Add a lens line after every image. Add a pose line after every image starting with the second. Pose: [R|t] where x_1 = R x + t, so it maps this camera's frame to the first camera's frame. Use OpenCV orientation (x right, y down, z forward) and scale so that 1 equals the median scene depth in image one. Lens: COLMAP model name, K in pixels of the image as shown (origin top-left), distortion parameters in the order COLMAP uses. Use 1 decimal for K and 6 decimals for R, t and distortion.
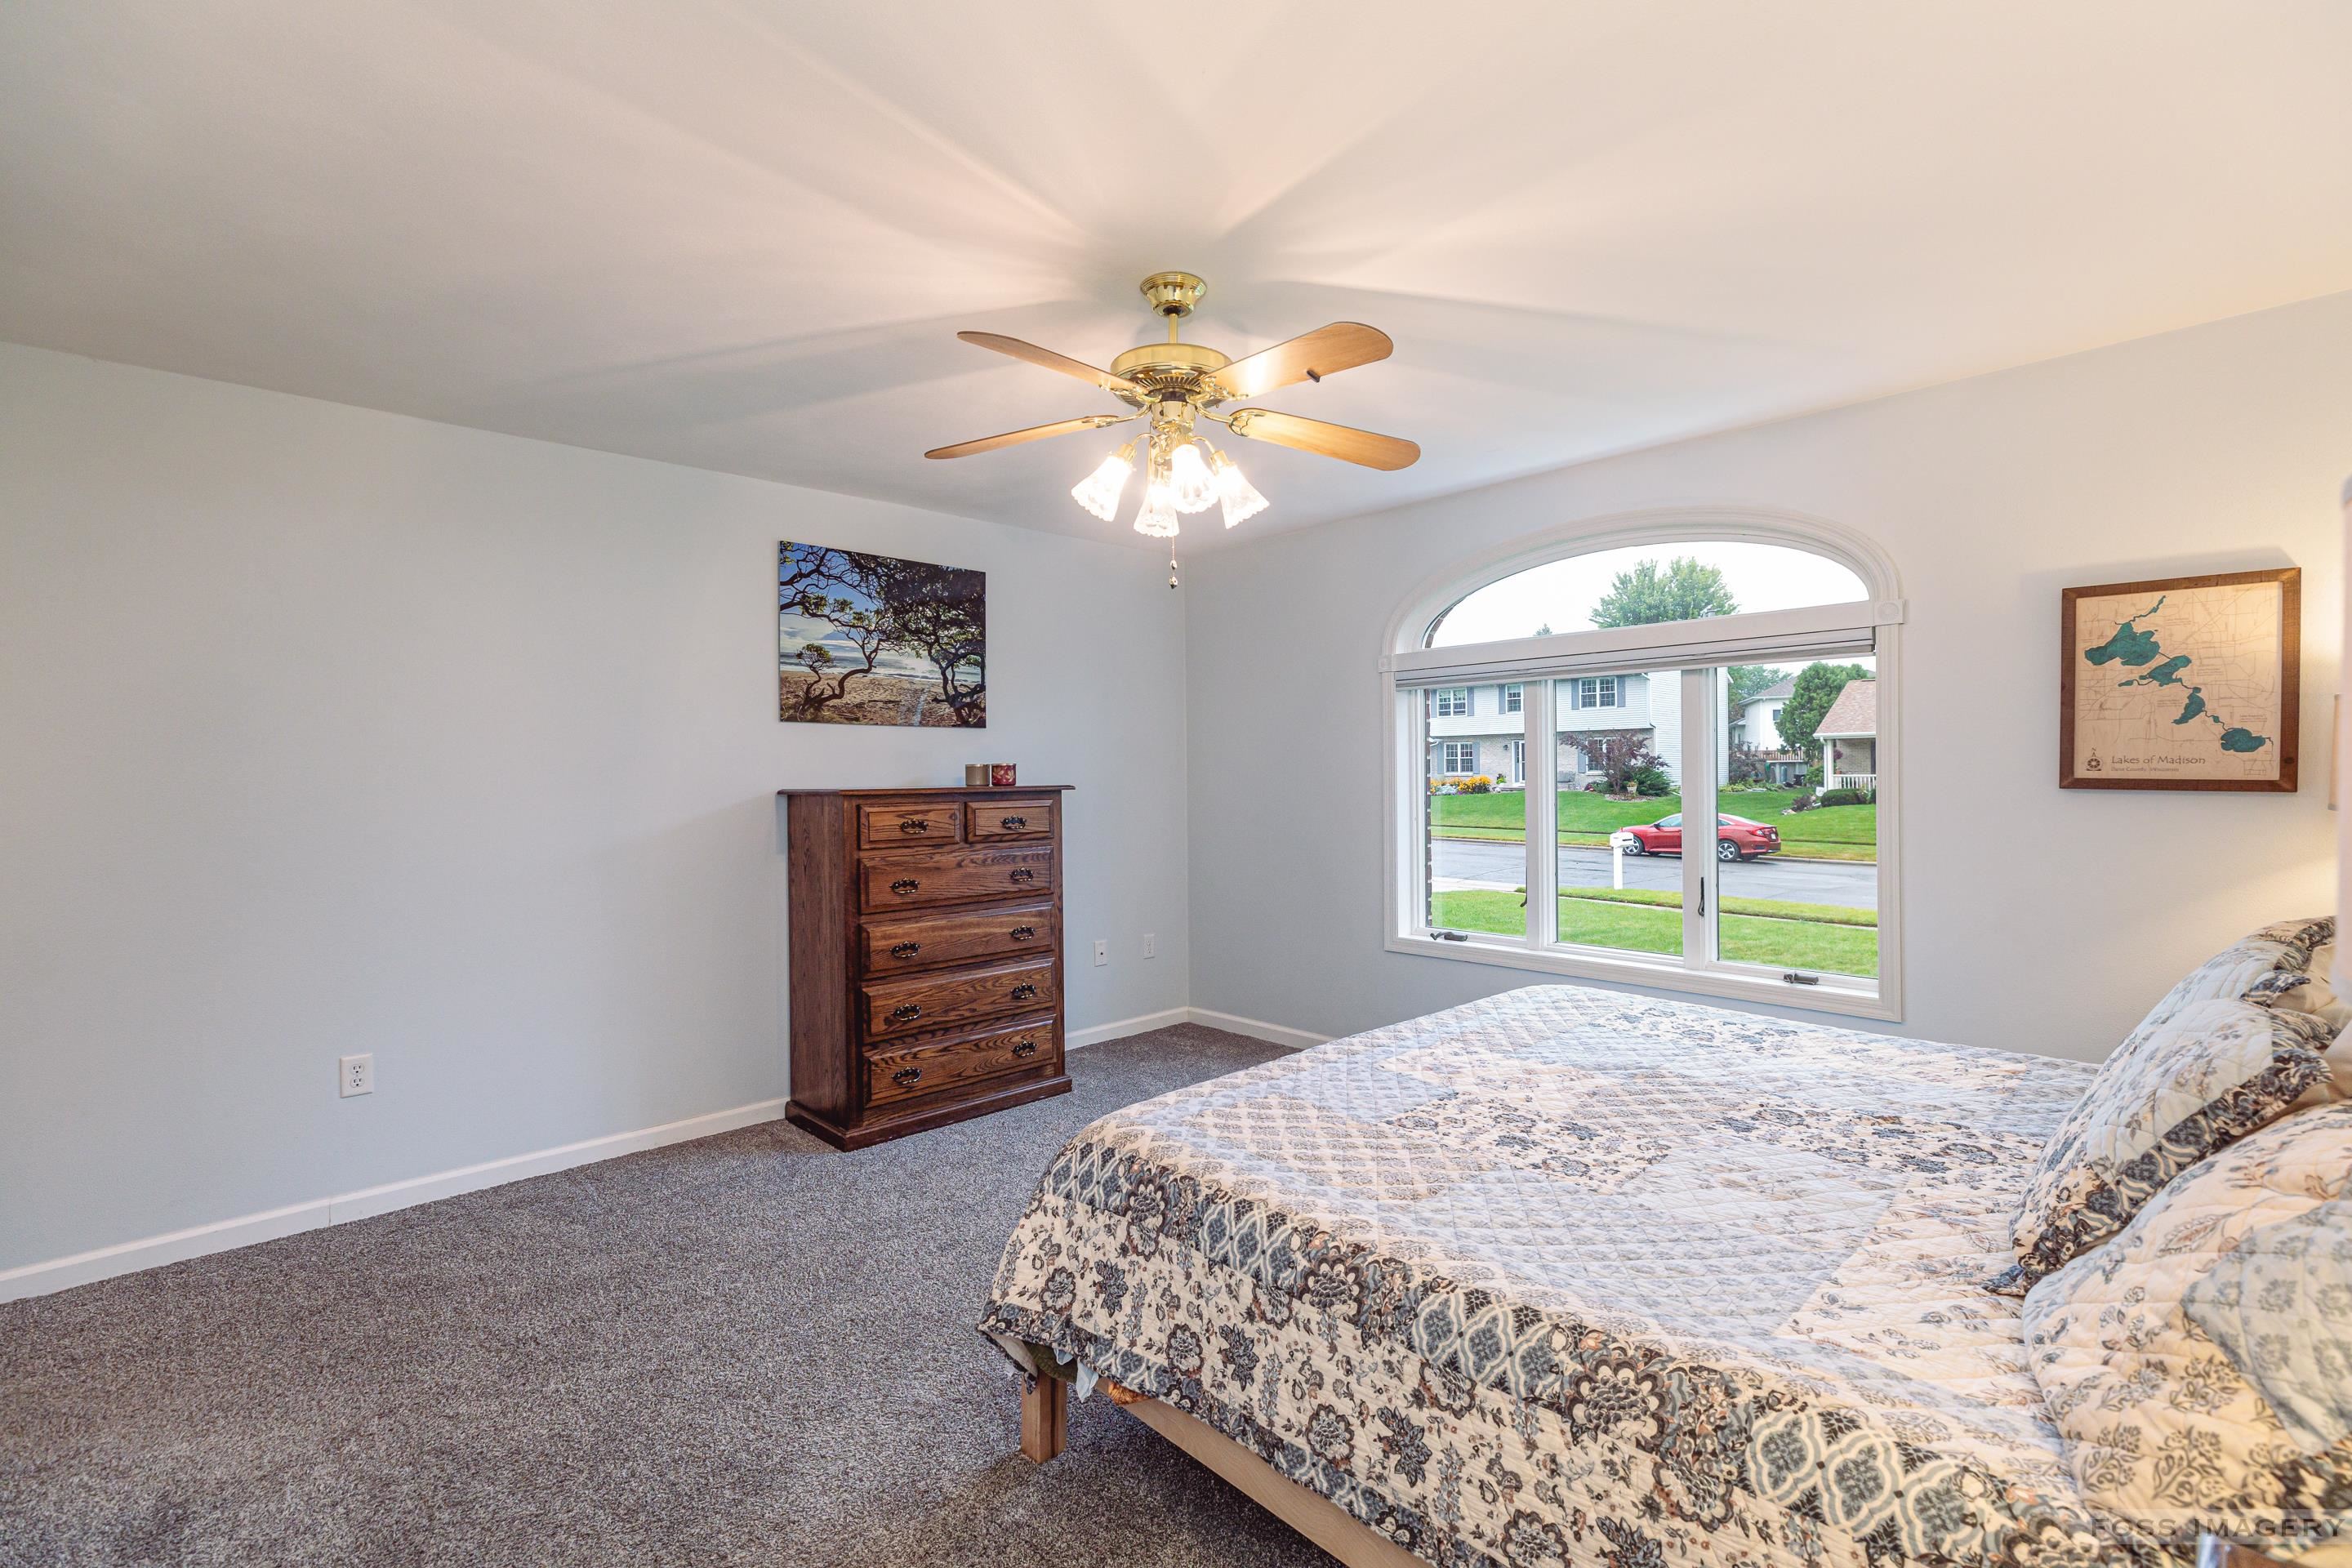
lens RADIAL K [[1042.3, 0, 1180.5], [0, 1042.3, 774.6], [0, 0, 1]] dist [0.003346, 0.000426]
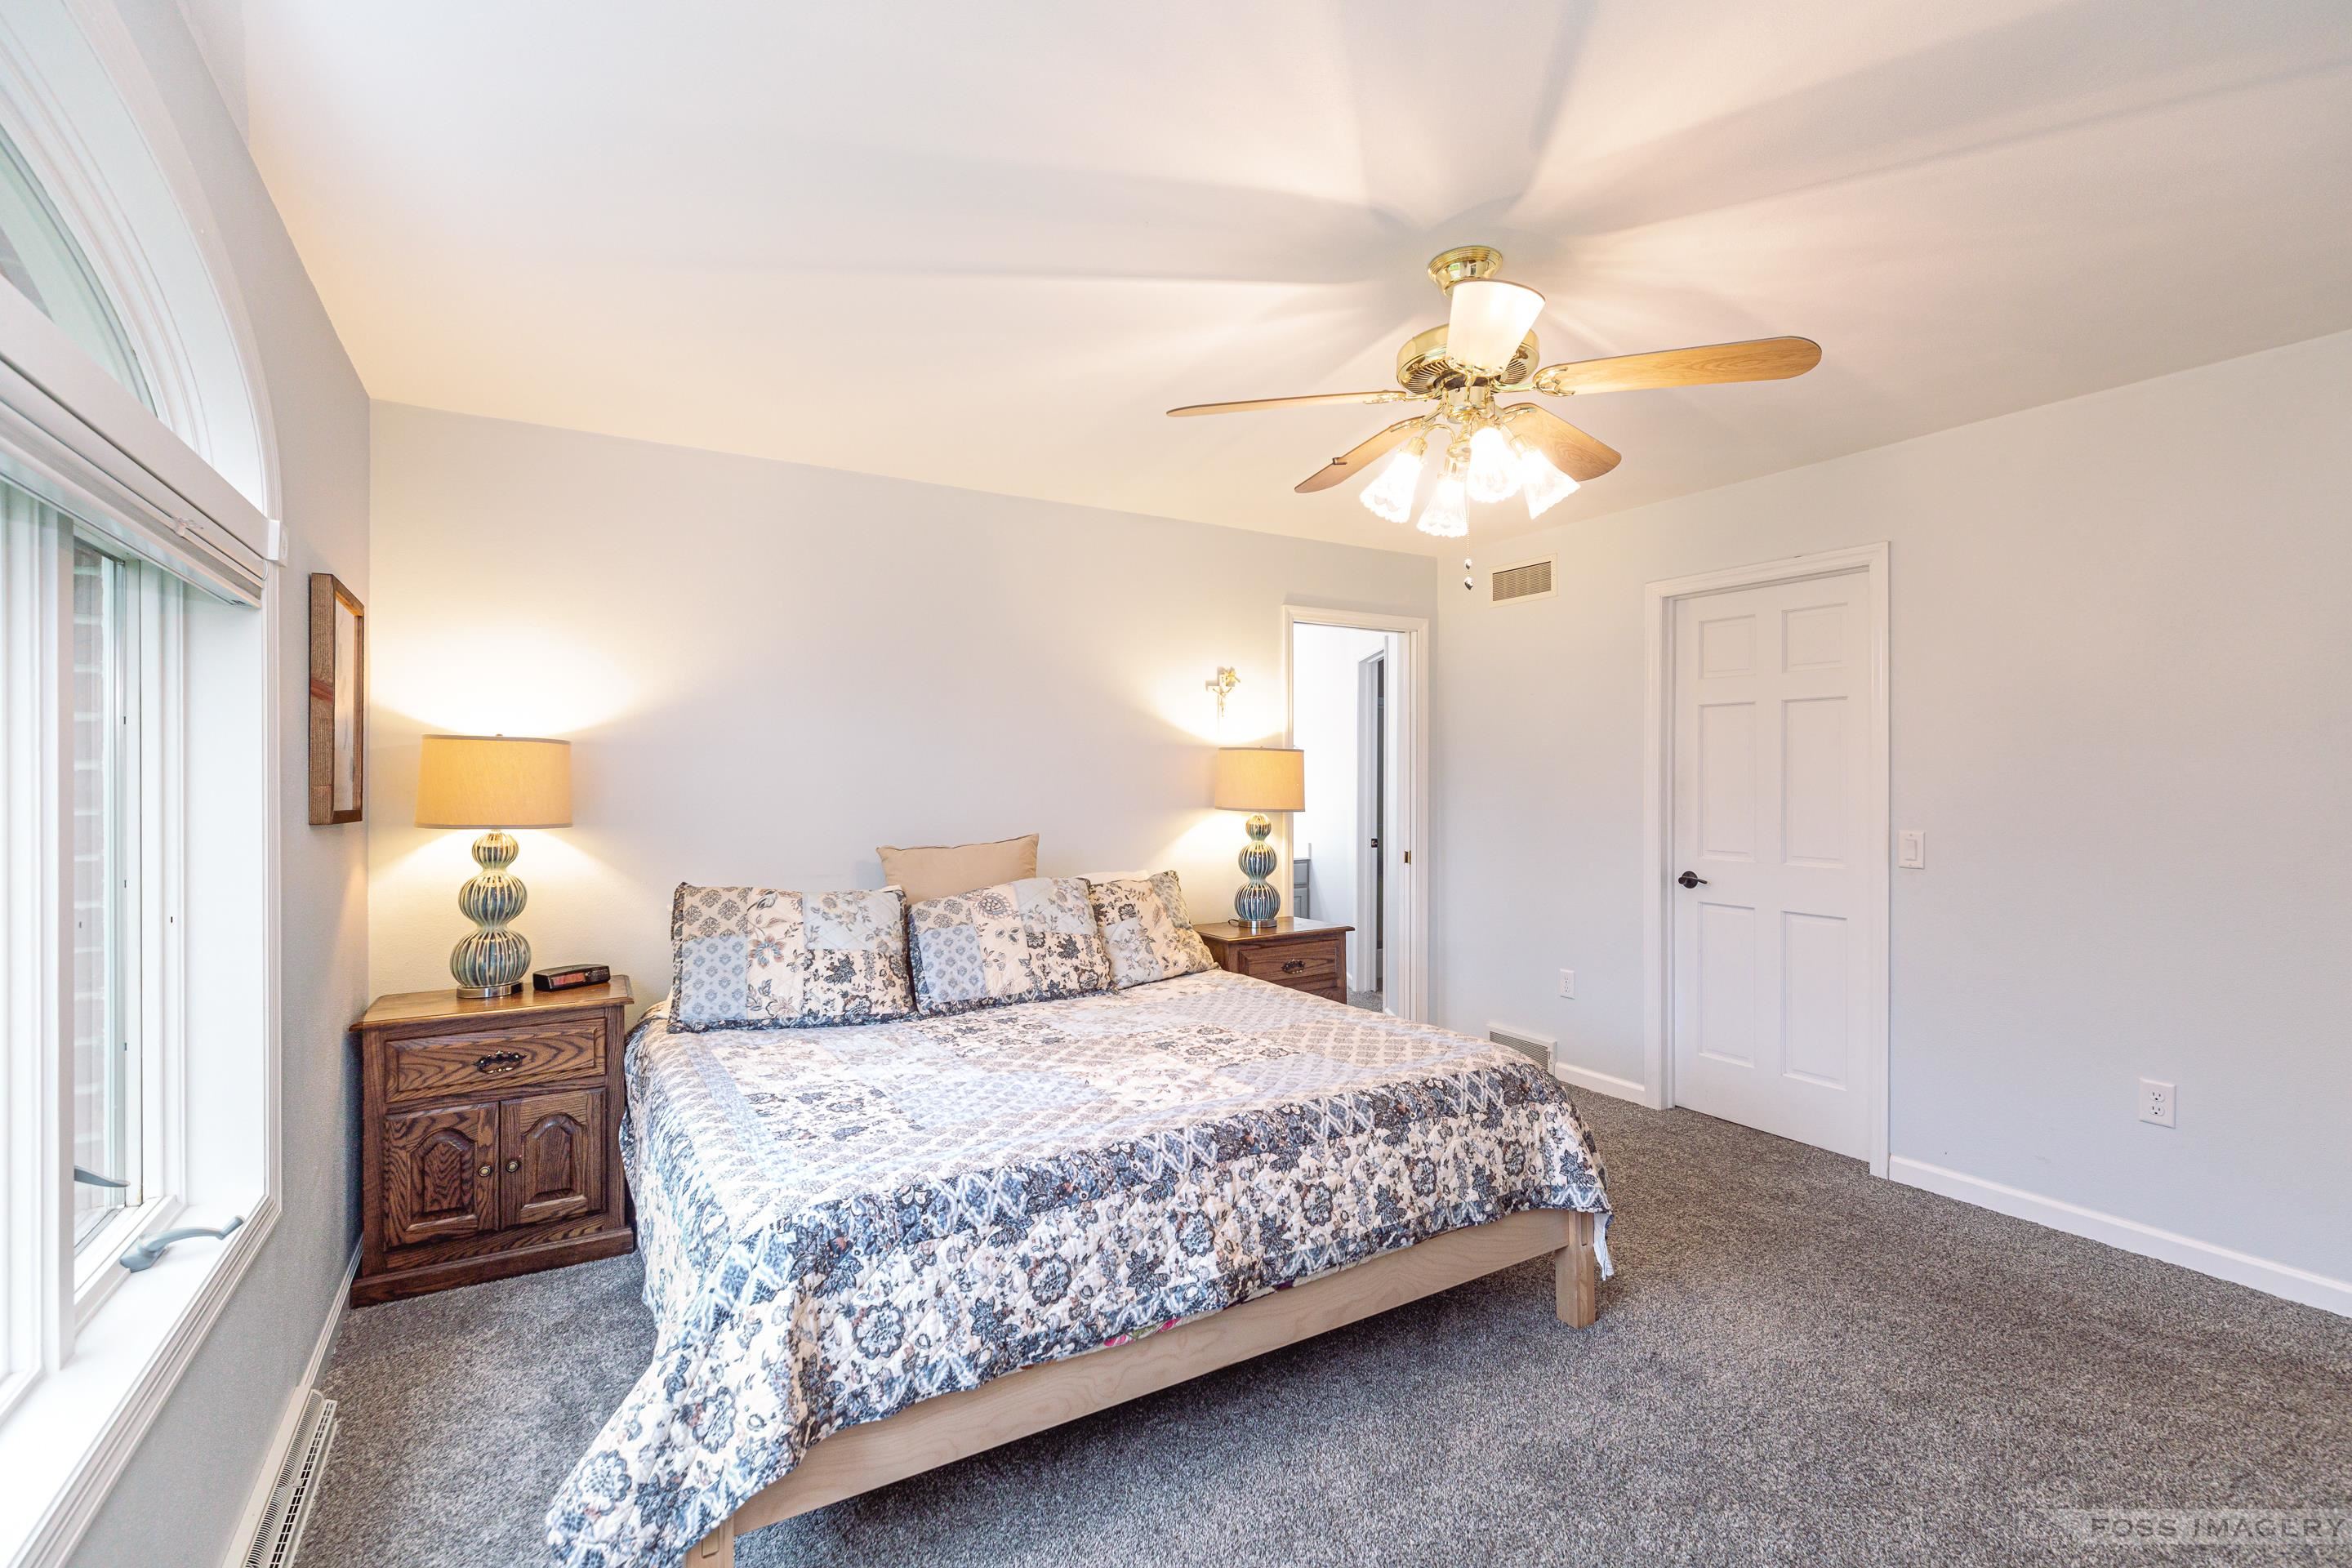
lens RADIAL K [[1045.9, 0, 1178.8], [0, 1045.9, 774.1], [0, 0, 1]] dist [0.005204, -0.000271]
pose [[-0.976037, 0.013886, 0.217160, 0.009720], [0.013992, 0.999902, -0.001049, -0.019812], [-0.217153, 0.002015, -0.976135, 2.120248]]
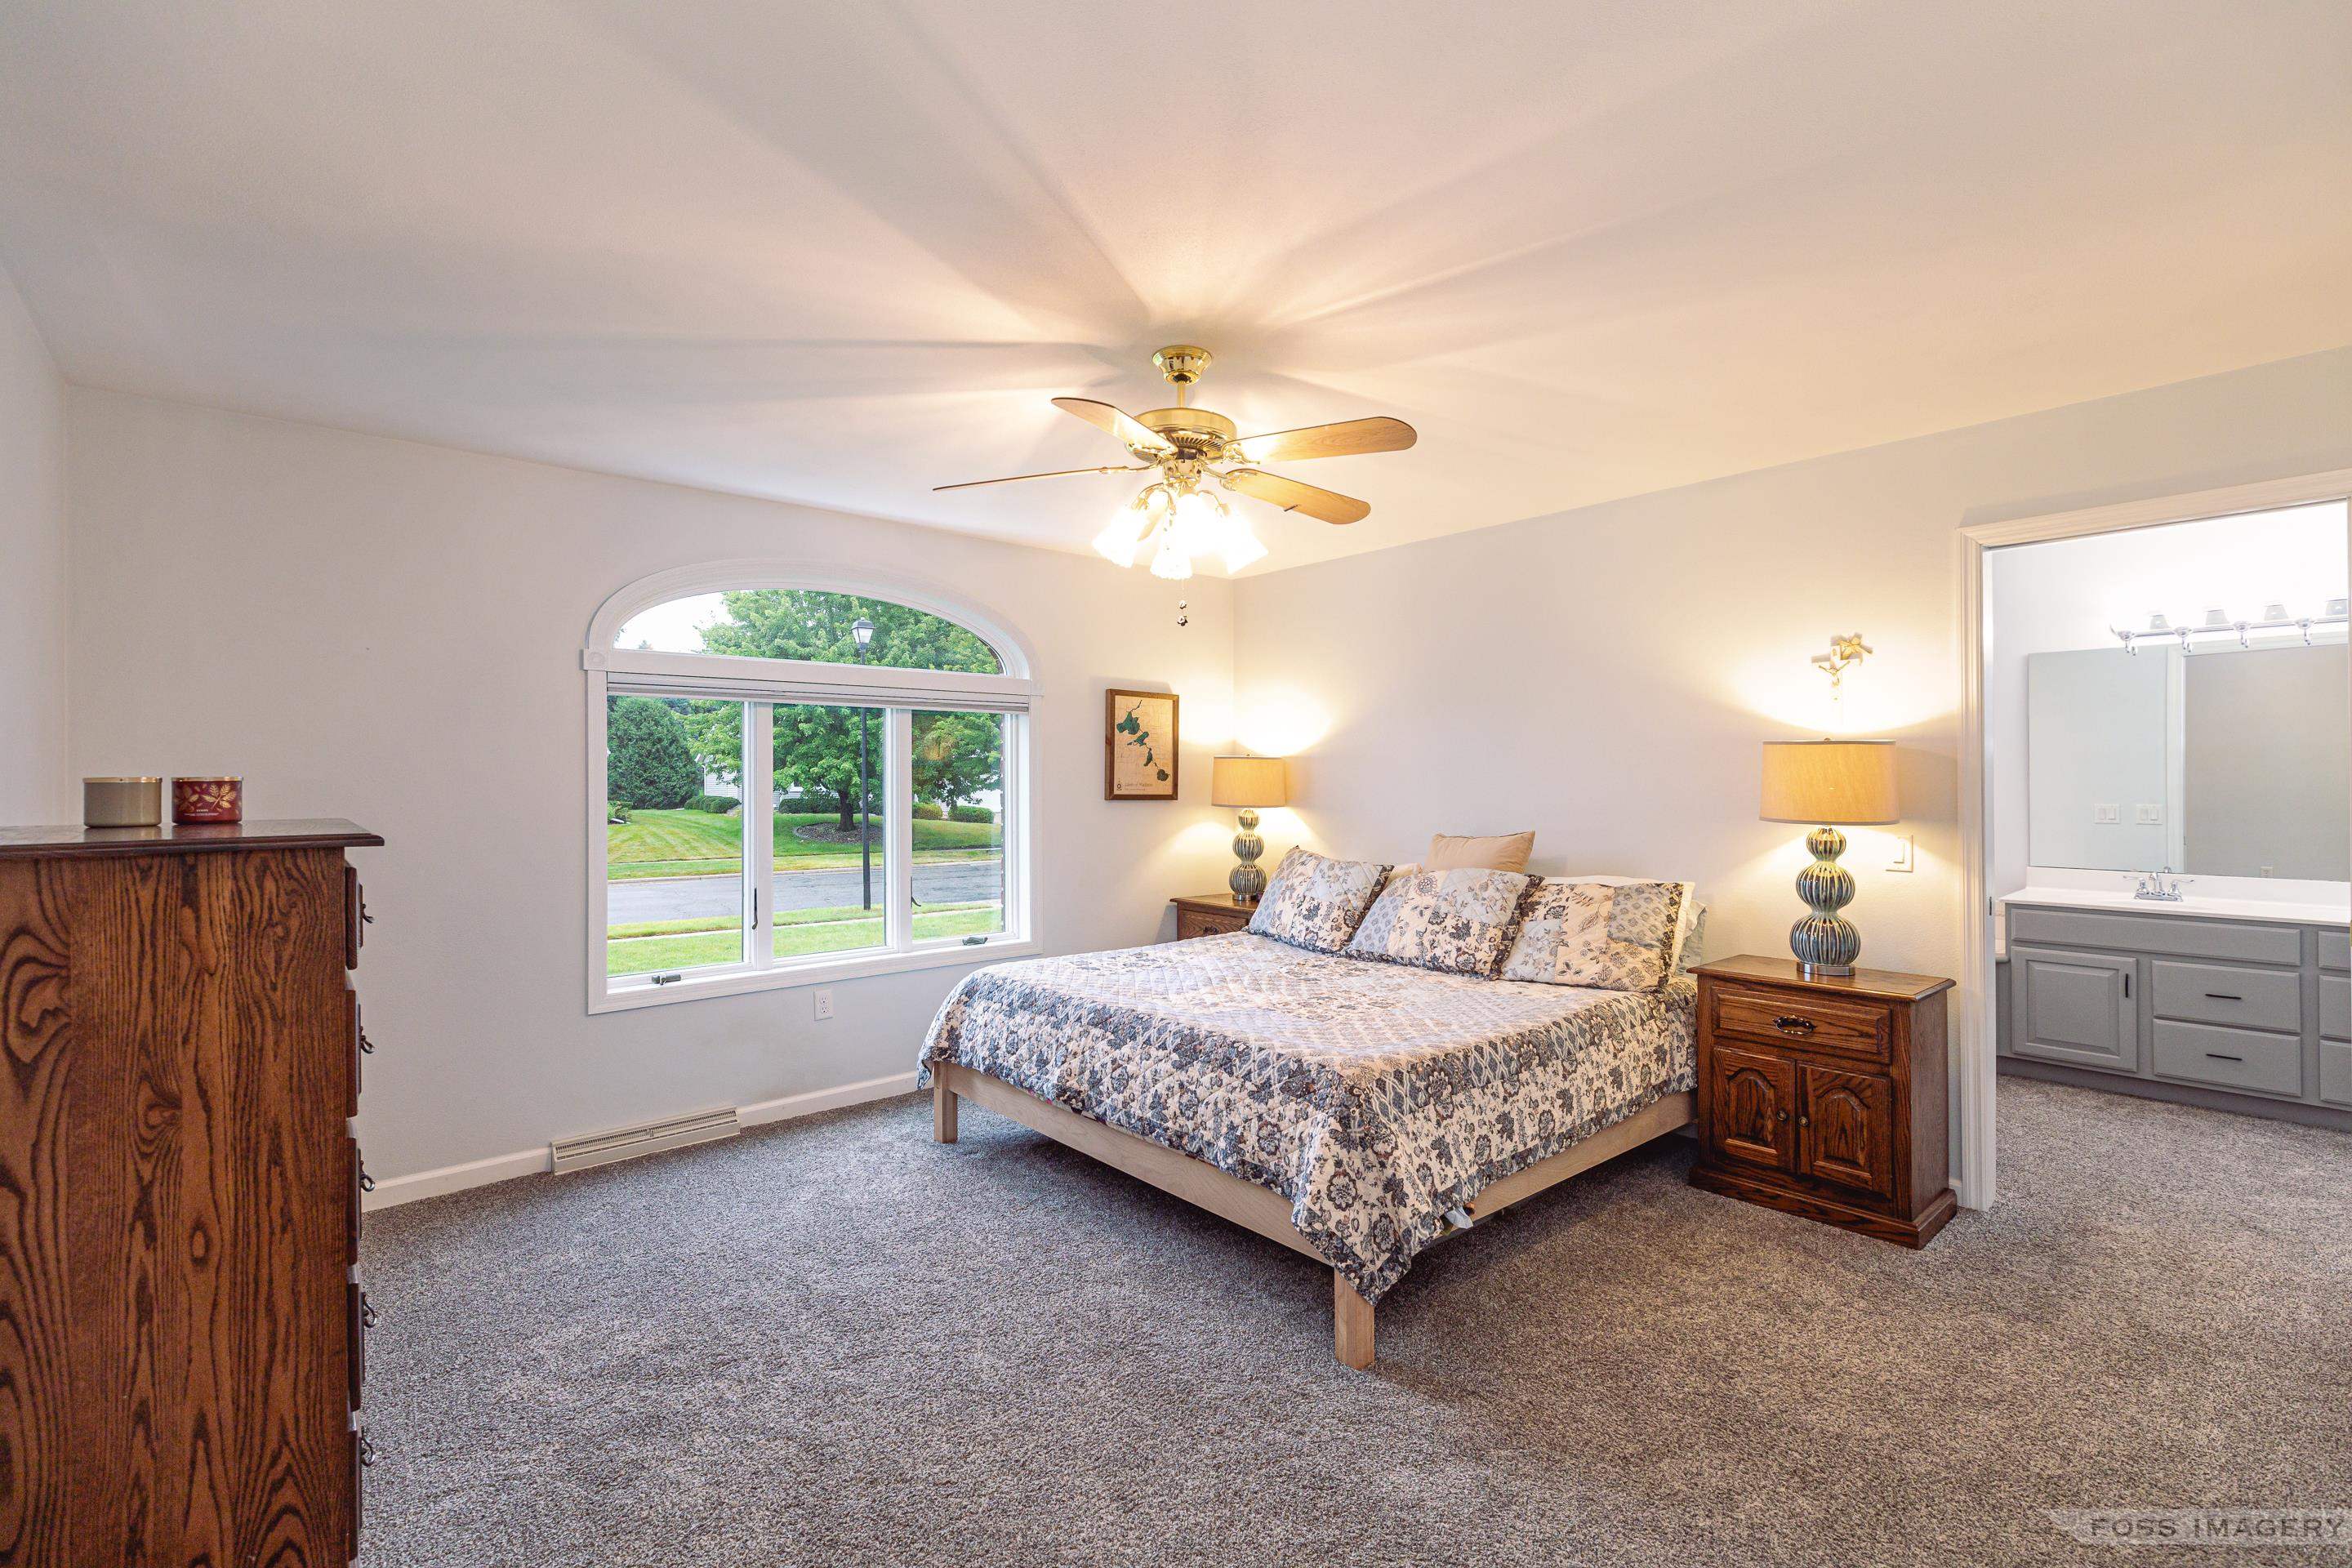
lens RADIAL K [[1042.3, 0, 1180.5], [0, 1042.3, 774.6], [0, 0, 1]] dist [0.003346, 0.000426]
pose [[0.047249, 0.015310, 0.998766, -1.227683], [0.007085, 0.999852, -0.015662, -0.002270], [-0.998858, 0.007816, 0.047134, 1.044676]]
